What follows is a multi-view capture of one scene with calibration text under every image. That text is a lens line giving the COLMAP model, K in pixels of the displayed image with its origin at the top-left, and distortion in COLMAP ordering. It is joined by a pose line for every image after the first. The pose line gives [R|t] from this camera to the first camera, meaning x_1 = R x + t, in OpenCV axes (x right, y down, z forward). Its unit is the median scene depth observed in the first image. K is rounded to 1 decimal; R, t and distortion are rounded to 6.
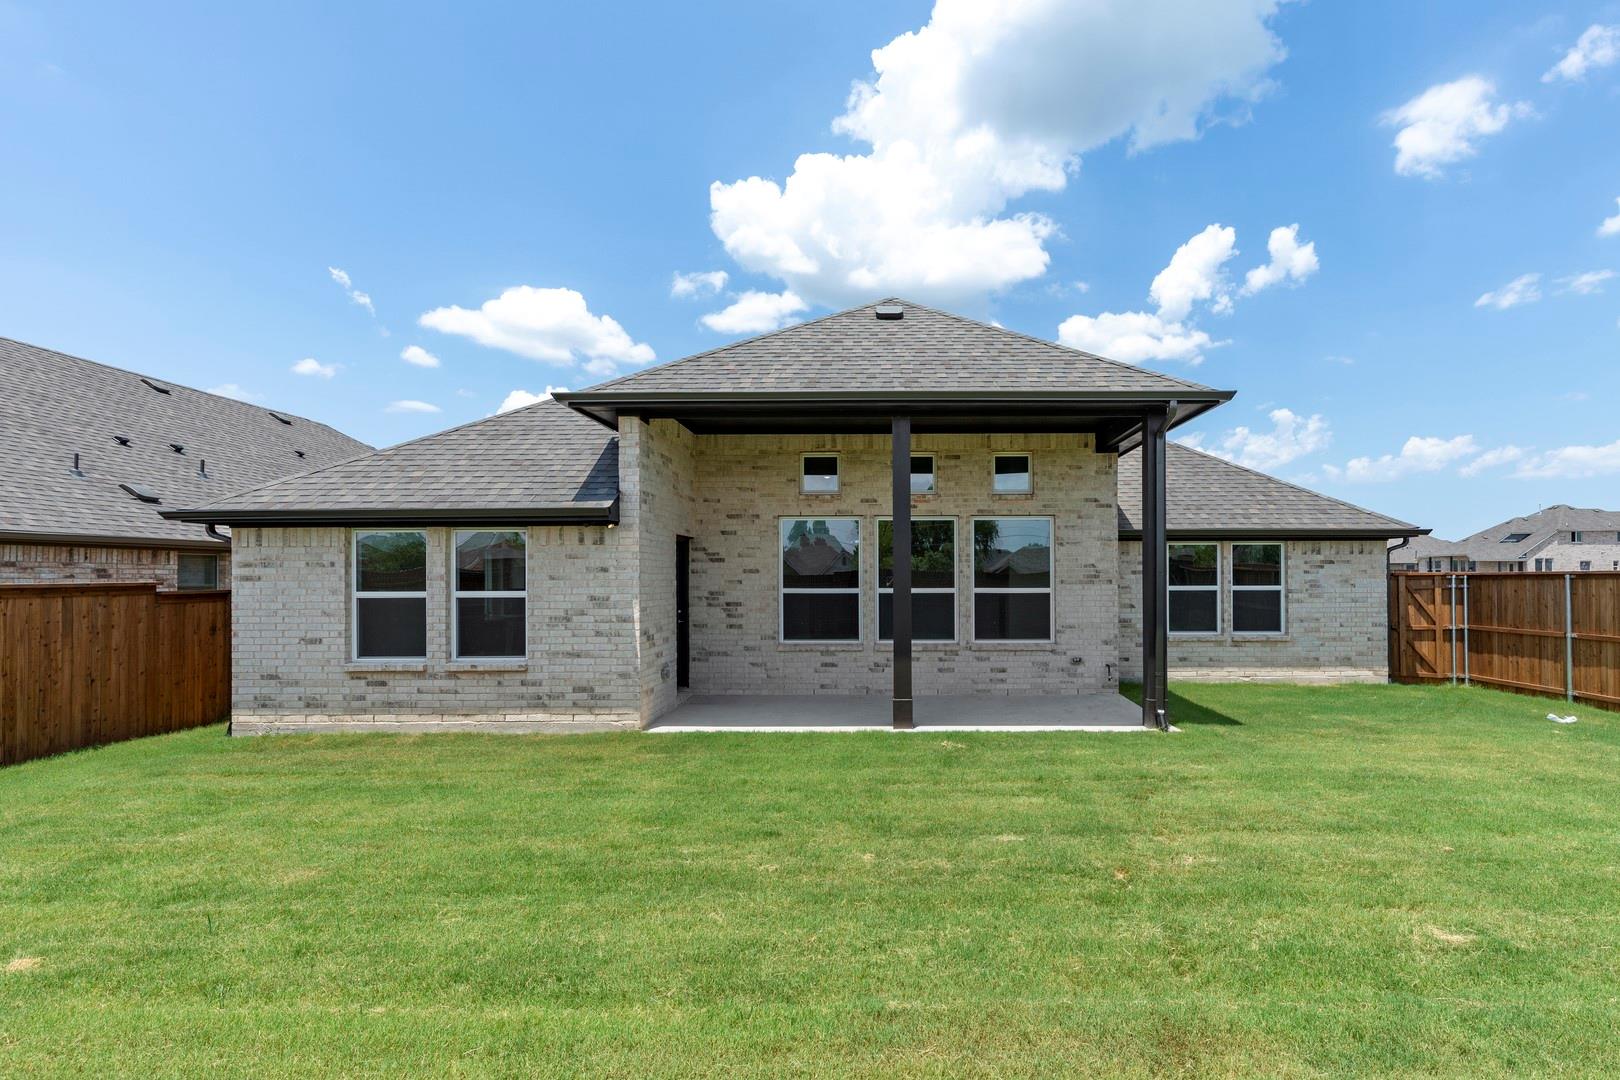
lens RADIAL K [[751.9, 0, 811.0], [0, 751.9, 571.8], [0, 0, 1]] dist [0.002325, 0.000300]
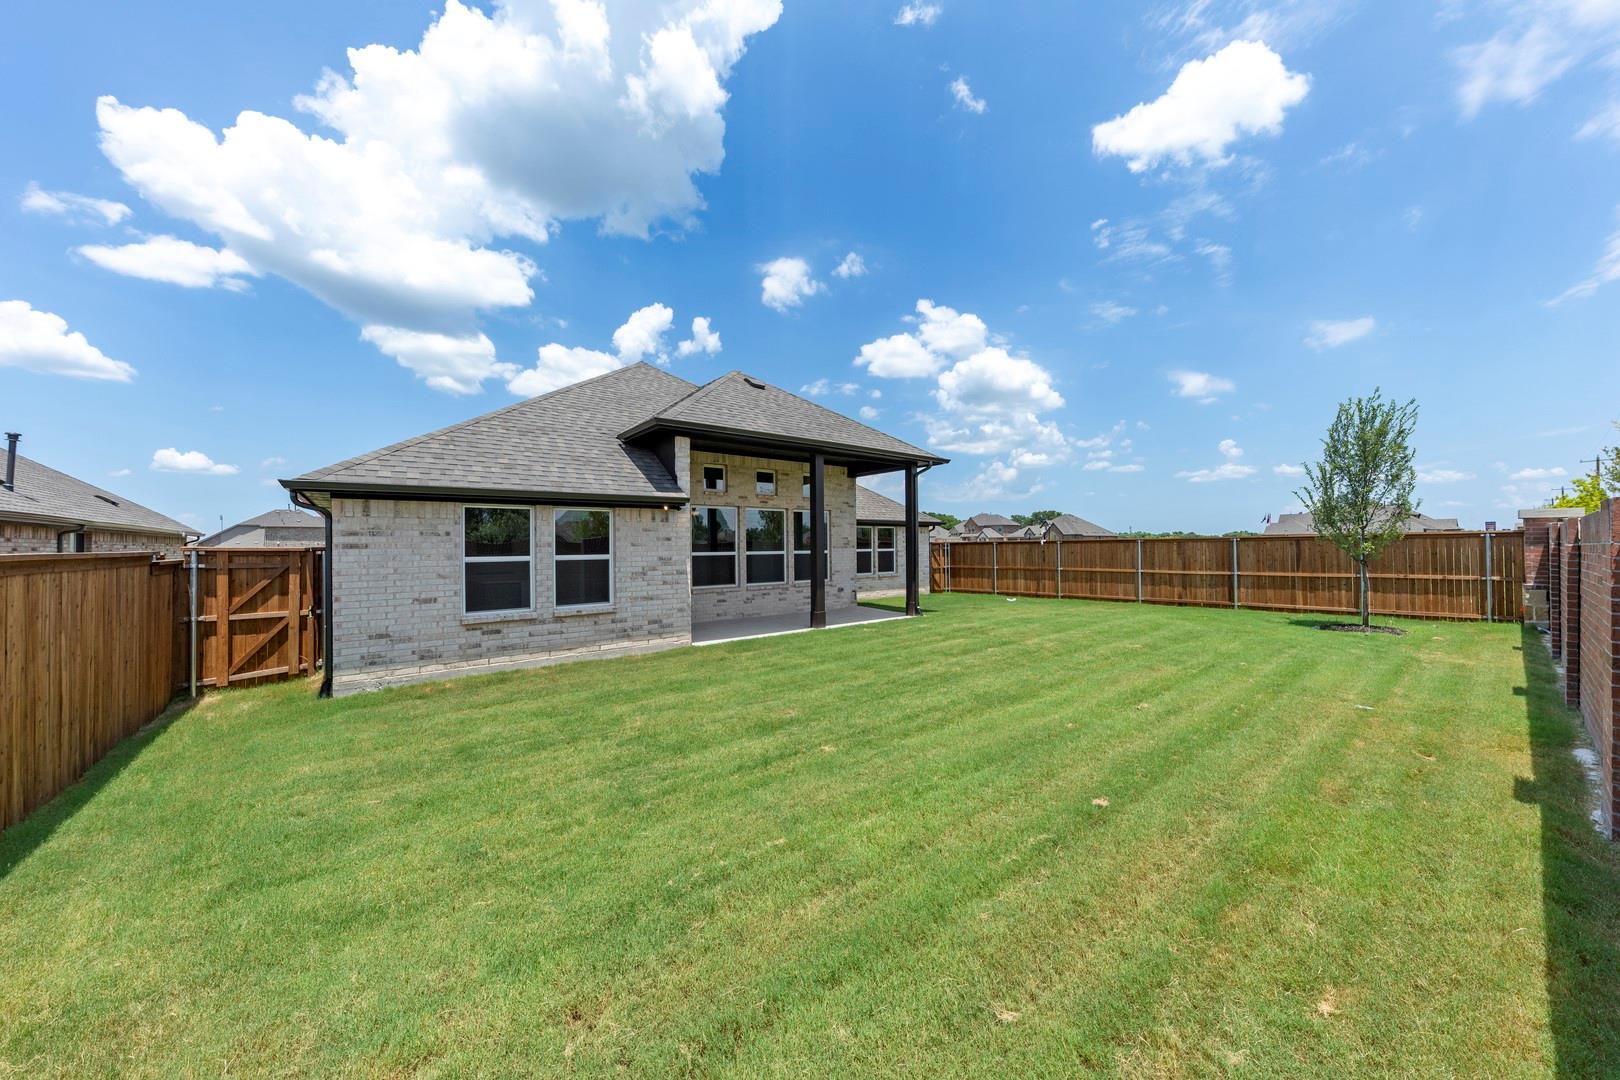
lens RADIAL K [[557.4, 0, 807.0], [0, 557.4, 528.4], [0, 0, 1]] dist [0.000106, 0.000026]
pose [[0.782024, 0.014833, 0.623072, -0.674493], [0.001659, 0.999664, -0.025879, 0.004619], [-0.623246, 0.021272, 0.781736, -0.022232]]
